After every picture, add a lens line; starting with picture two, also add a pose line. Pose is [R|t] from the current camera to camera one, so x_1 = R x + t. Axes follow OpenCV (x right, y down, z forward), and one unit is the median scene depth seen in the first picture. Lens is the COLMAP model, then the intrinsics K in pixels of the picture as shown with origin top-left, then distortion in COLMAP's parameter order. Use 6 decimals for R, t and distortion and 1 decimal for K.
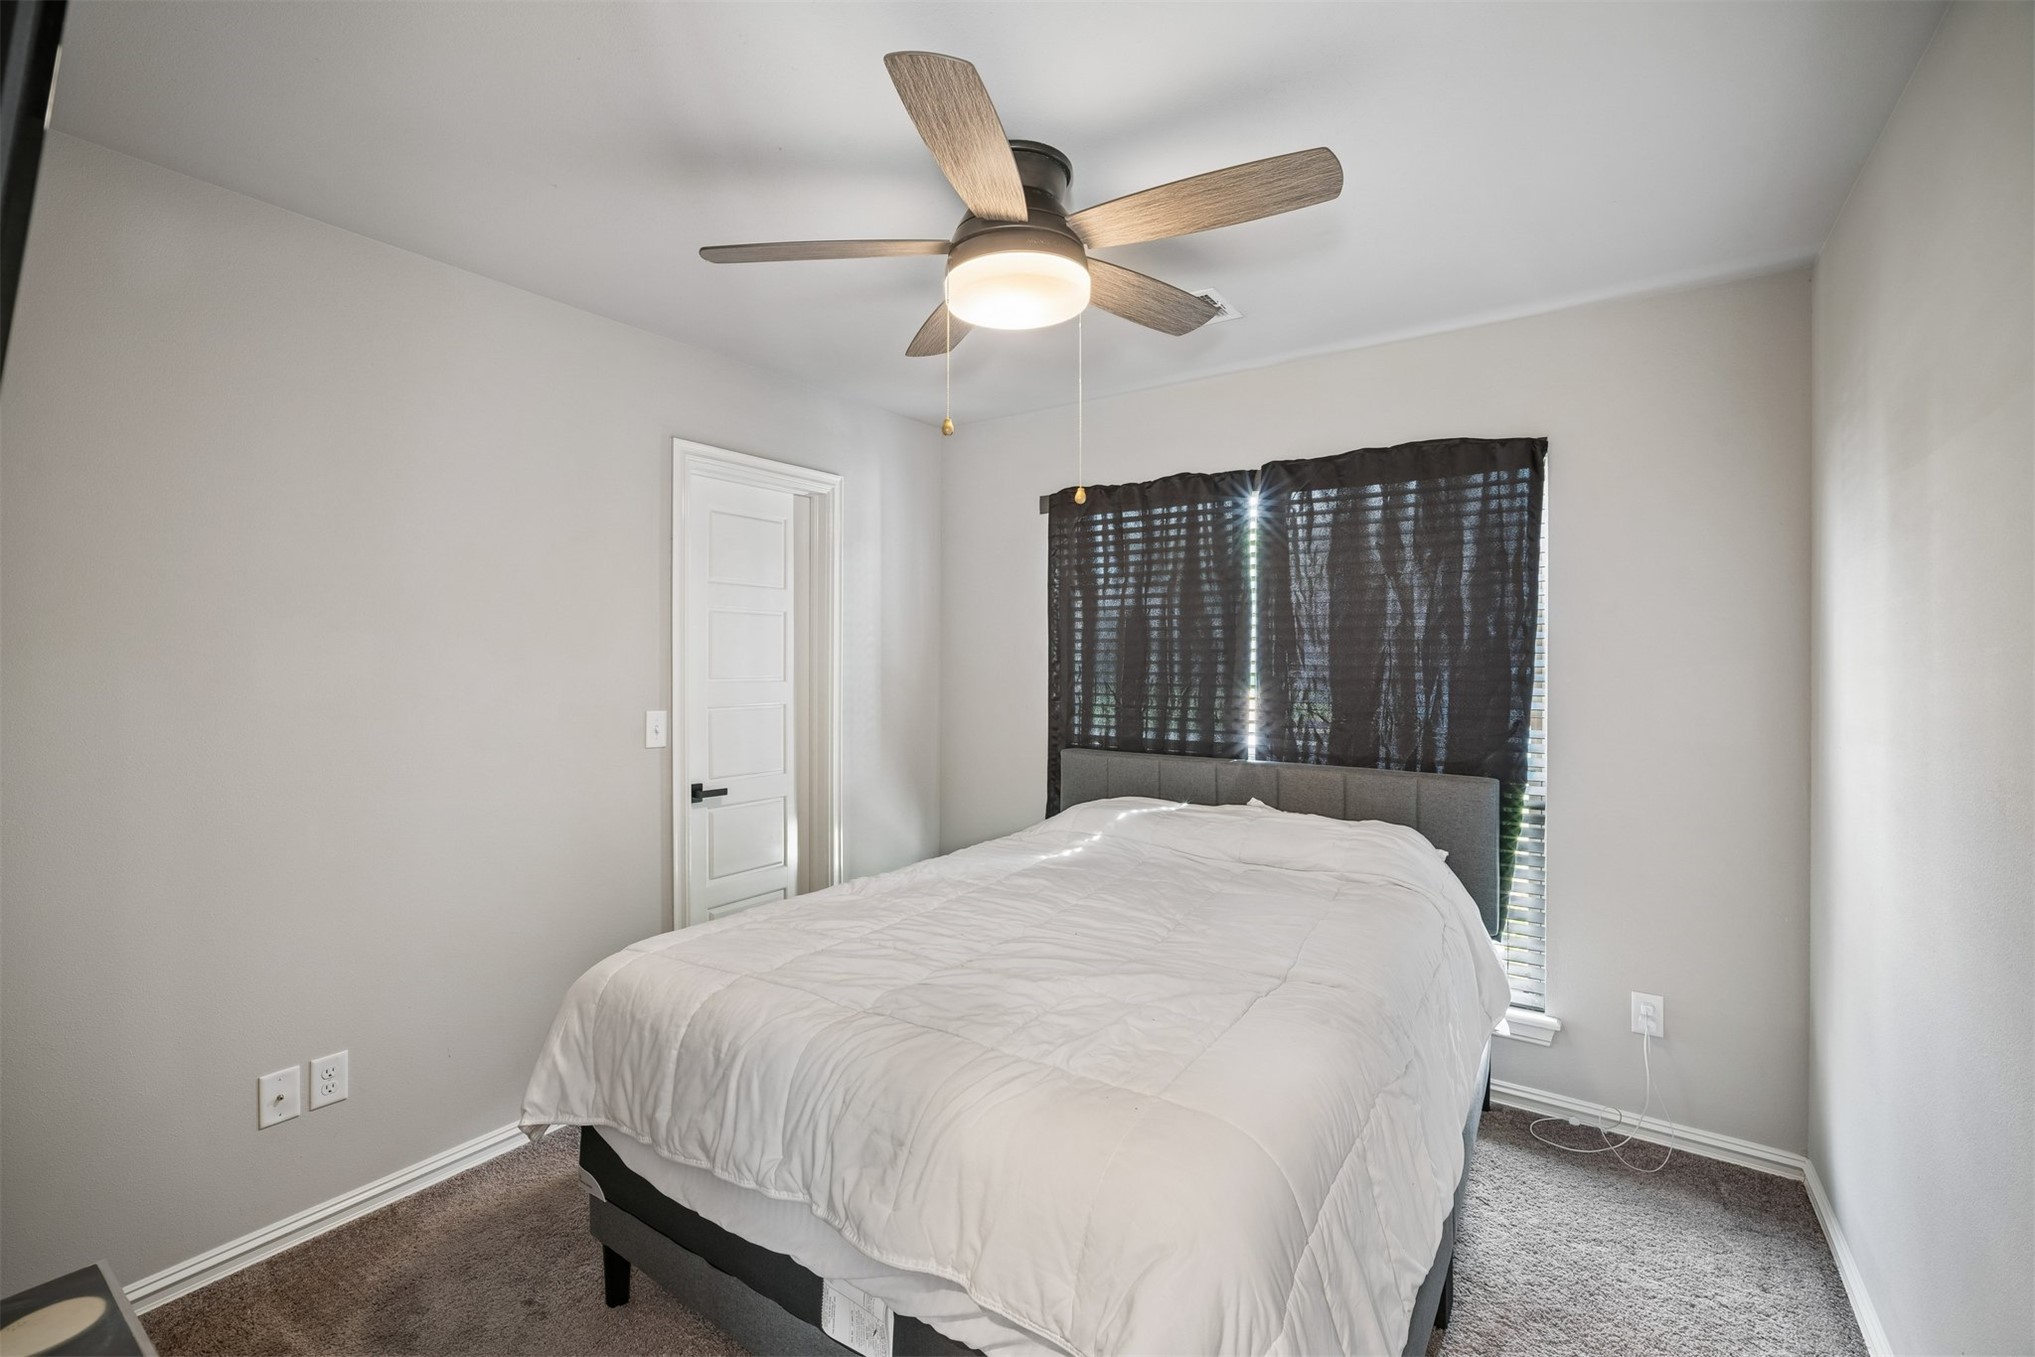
lens RADIAL K [[881.7, 0, 1000.9], [0, 881.7, 668.5], [0, 0, 1]] dist [-0.026566, 0.013659]
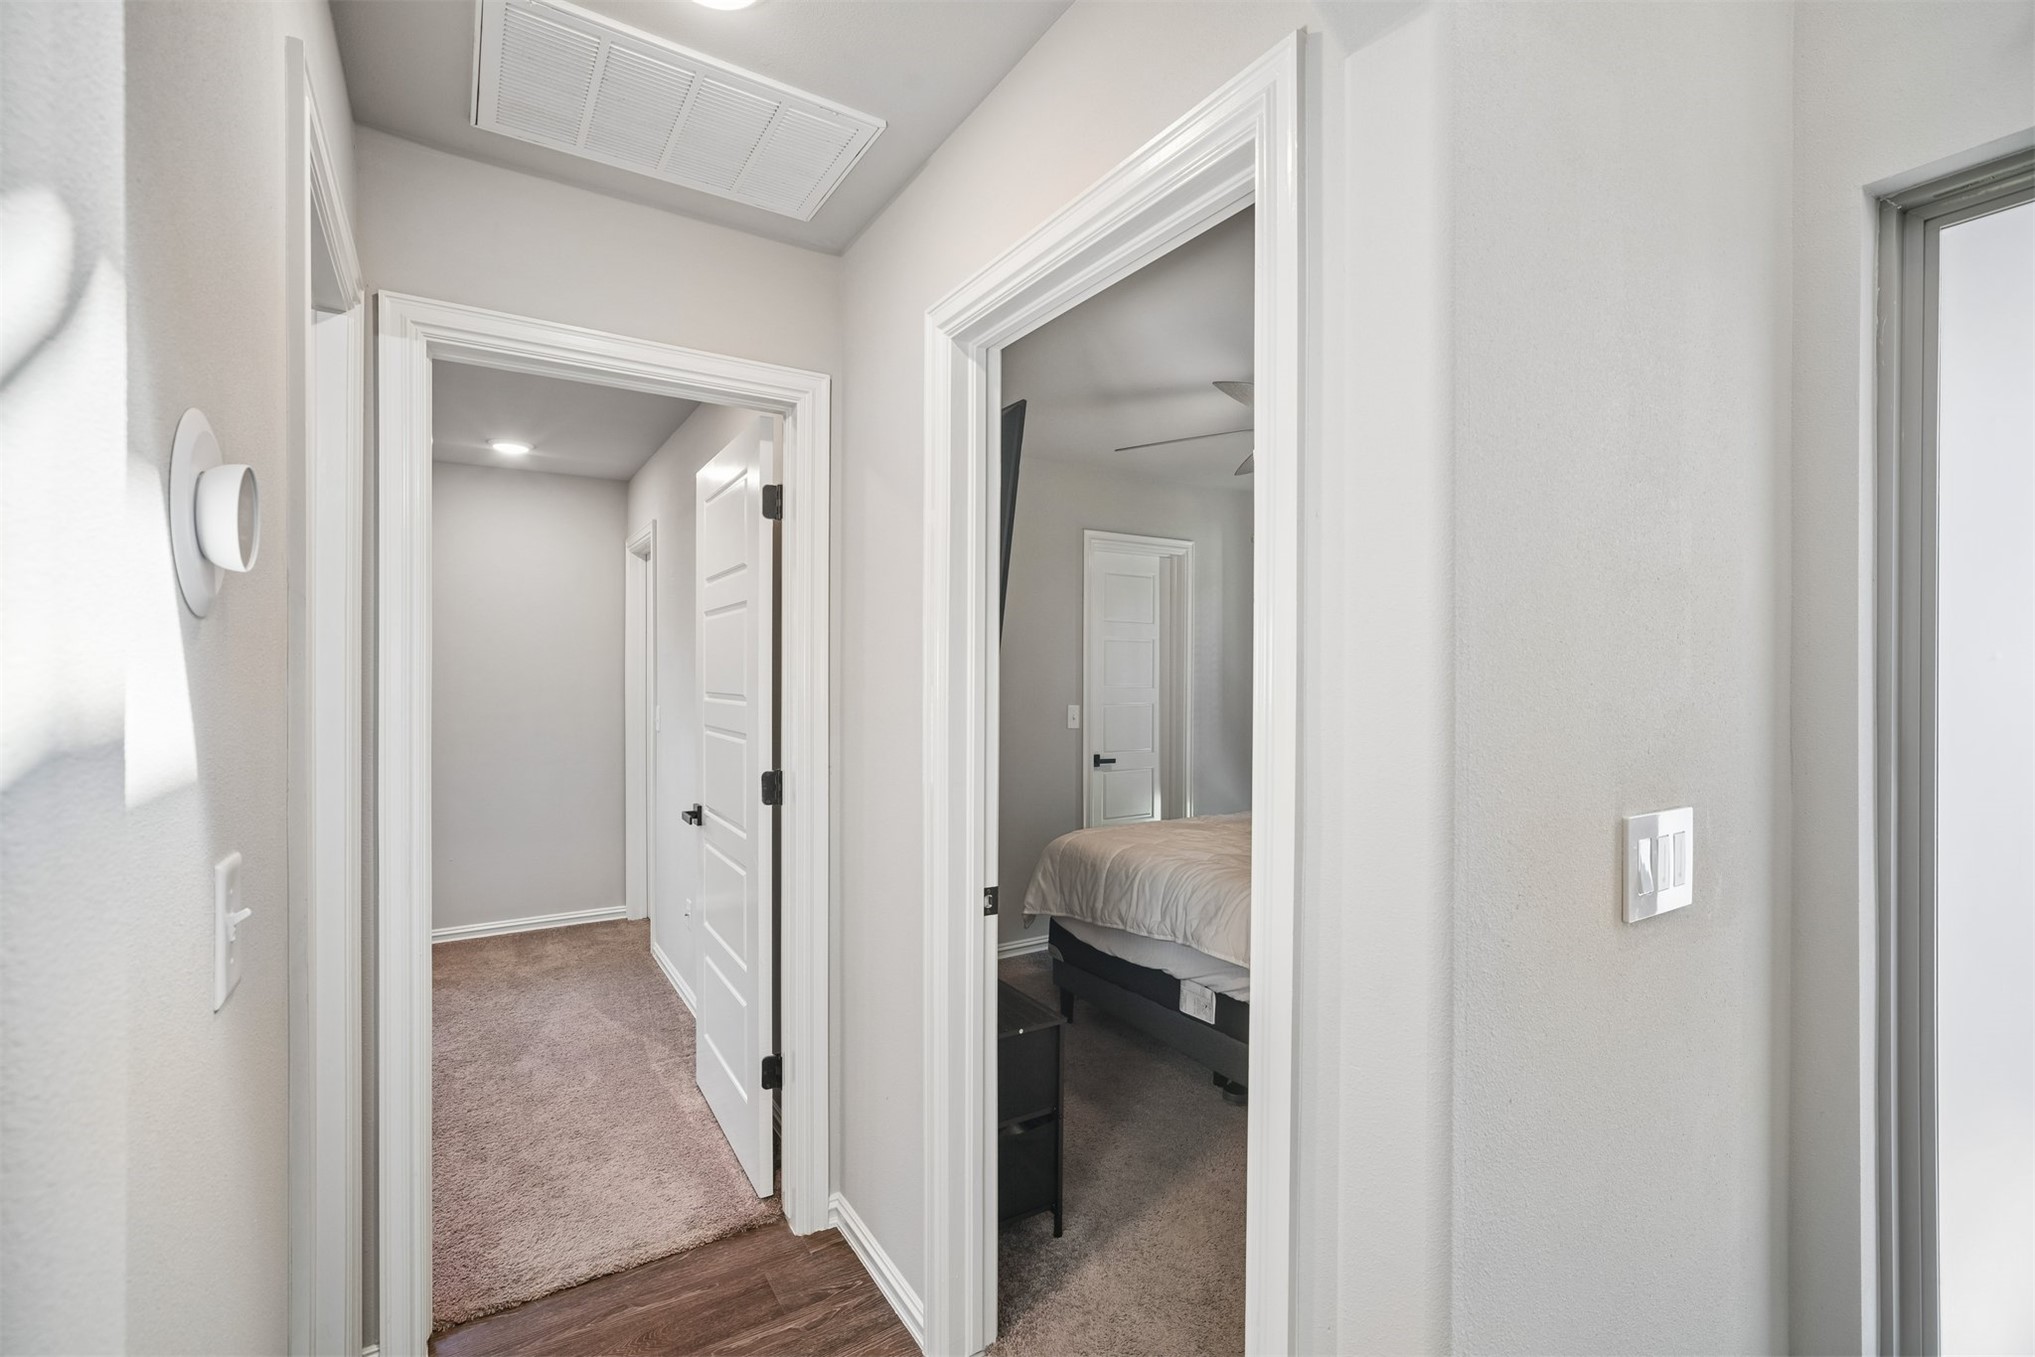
lens RADIAL K [[871.3, 0, 1003.2], [0, 871.3, 670.7], [0, 0, 1]] dist [-0.021662, 0.011230]
pose [[0.922696, -0.000143, -0.385528, 0.155735], [-0.005159, 0.999906, -0.012718, 0.011639], [0.385494, 0.013724, 0.922608, -0.829934]]
